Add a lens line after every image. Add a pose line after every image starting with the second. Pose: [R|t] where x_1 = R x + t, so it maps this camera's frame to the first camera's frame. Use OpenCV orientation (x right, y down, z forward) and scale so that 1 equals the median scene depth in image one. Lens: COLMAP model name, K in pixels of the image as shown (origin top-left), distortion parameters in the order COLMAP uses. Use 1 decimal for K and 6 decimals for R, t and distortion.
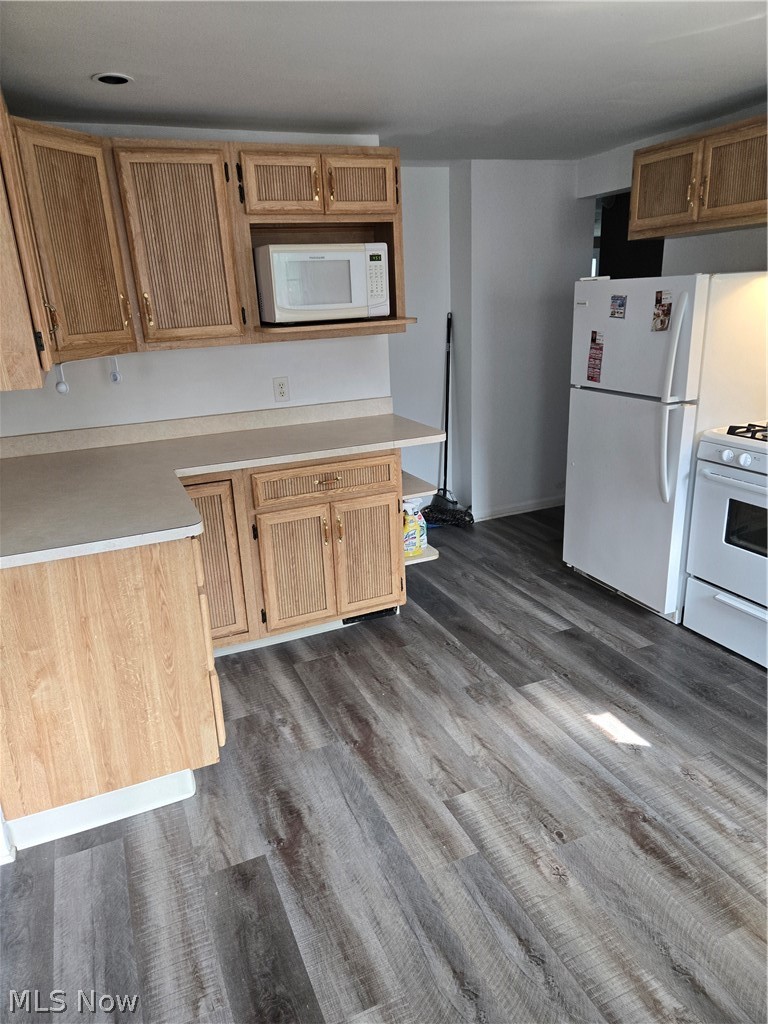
lens RADIAL K [[685.1, 0, 380.3], [0, 685.1, 516.0], [0, 0, 1]] dist [0.063459, -0.063766]
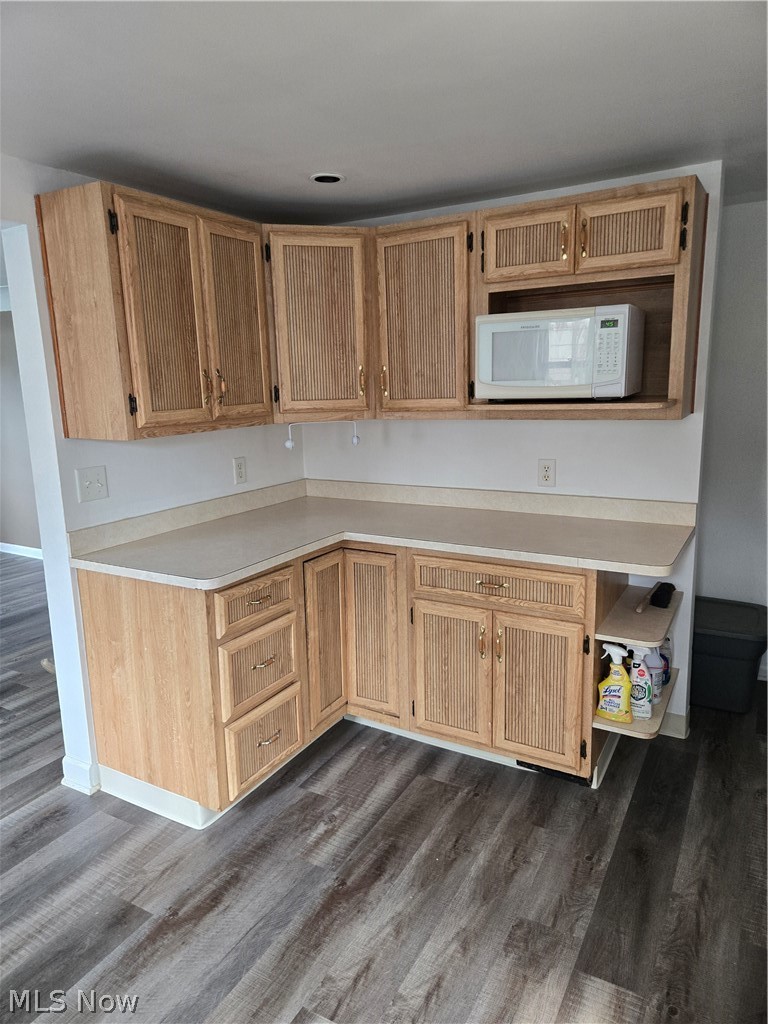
lens RADIAL K [[685.1, 0, 380.3], [0, 685.1, 516.0], [0, 0, 1]] dist [0.063459, -0.063766]
pose [[0.596697, 0.188973, -0.779899, 0.500595], [-0.250501, 0.967174, 0.042694, -0.139048], [0.762366, 0.169890, 0.624448, 0.369325]]
